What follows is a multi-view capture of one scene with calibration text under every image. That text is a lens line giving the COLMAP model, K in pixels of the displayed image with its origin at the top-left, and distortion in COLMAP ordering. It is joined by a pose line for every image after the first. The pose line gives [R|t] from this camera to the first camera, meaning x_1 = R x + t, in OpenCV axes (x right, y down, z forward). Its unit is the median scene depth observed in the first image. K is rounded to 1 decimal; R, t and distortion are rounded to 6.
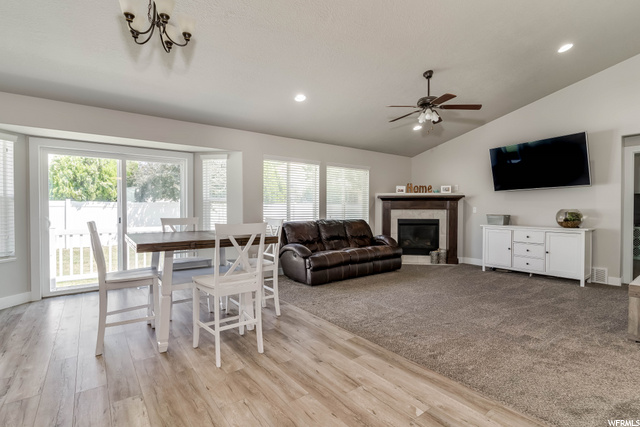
lens RADIAL K [[304.6, 0, 320.0], [0, 304.6, 213.5], [0, 0, 1]] dist [0.001129, 0.000383]
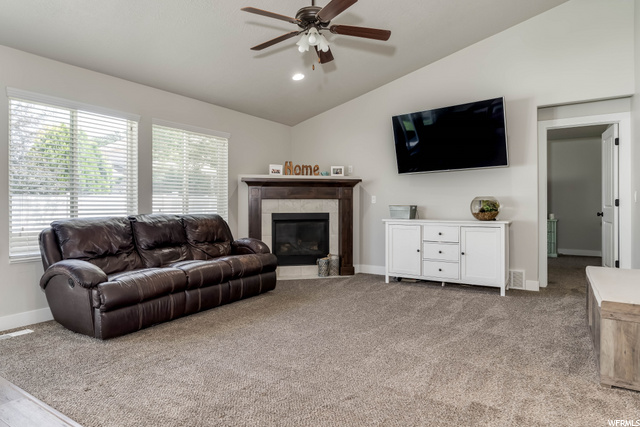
lens RADIAL K [[387.4, 0, 320.0], [0, 387.4, 213.5], [0, 0, 1]] dist [-0.001263, 0.000236]
pose [[0.937552, -0.010935, 0.347673, 0.074772], [0.008290, 0.999924, 0.009093, 0.015314], [-0.347746, -0.005643, 0.937572, 0.208318]]
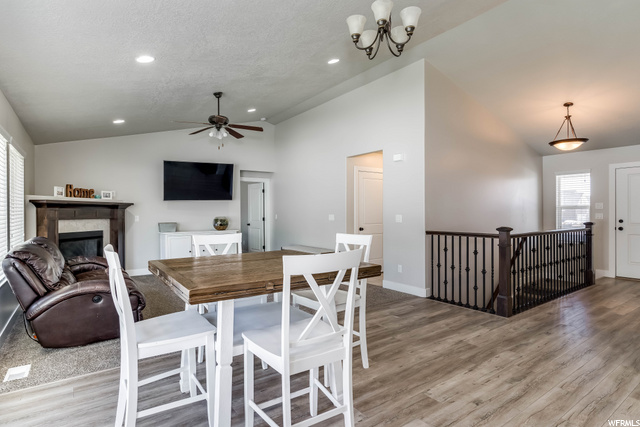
lens RADIAL K [[336.5, 0, 320.0], [0, 336.5, 213.5], [0, 0, 1]] dist [0.002550, 0.000419]
pose [[0.028153, -0.002253, 0.999601, -0.665662], [0.021748, 0.999762, 0.001640, -0.021220], [-0.999367, 0.021694, 0.028195, 0.487651]]
